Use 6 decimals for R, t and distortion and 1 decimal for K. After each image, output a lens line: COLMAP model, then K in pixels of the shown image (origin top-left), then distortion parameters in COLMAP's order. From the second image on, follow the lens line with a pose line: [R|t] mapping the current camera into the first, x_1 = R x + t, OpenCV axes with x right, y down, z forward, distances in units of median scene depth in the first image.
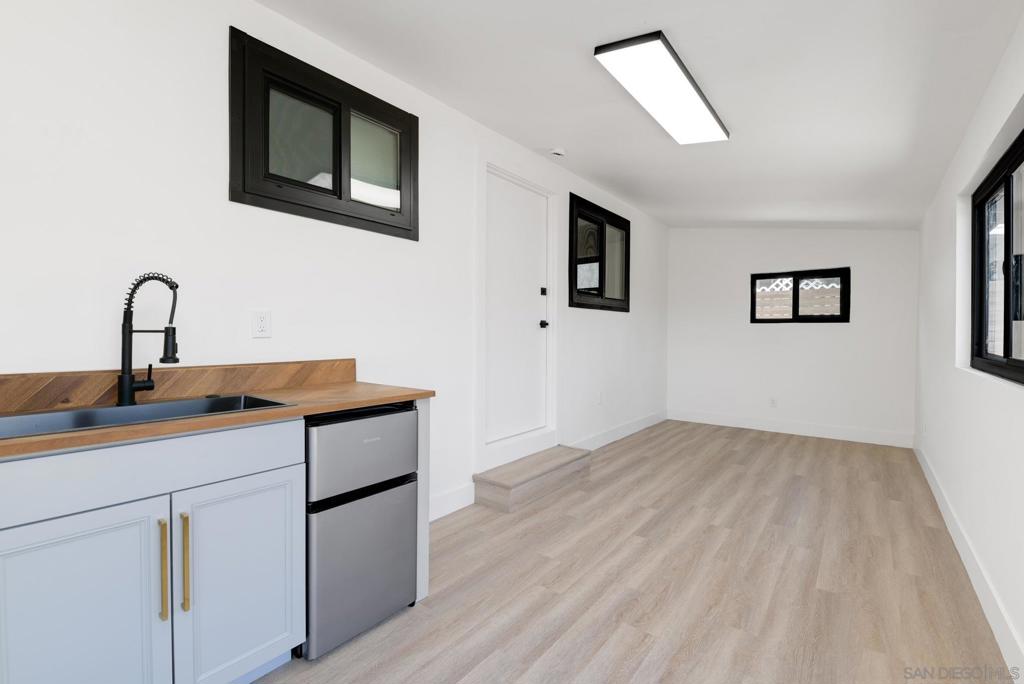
lens RADIAL K [[468.5, 0, 513.5], [0, 468.5, 333.8], [0, 0, 1]] dist [-0.003657, -0.000386]
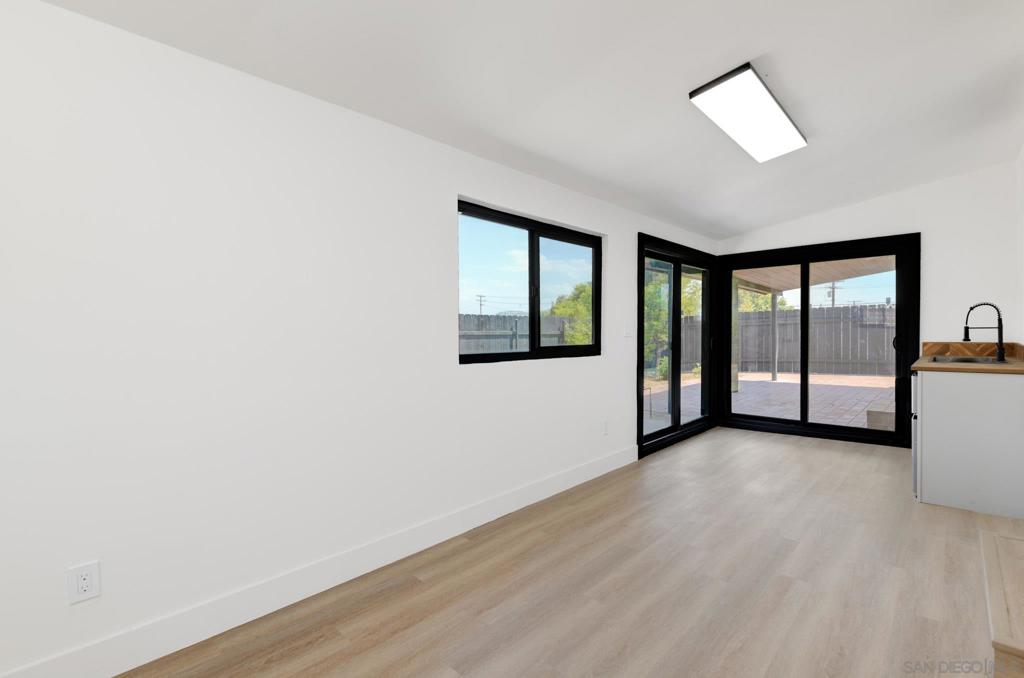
lens RADIAL K [[458.1, 0, 509.9], [0, 458.1, 334.7], [0, 0, 1]] dist [-0.003036, -0.000593]
pose [[-0.990651, 0.005989, 0.136292, 0.655553], [0.009008, 0.999727, 0.021540, -0.022767], [-0.136126, 0.022567, -0.990435, 1.839595]]
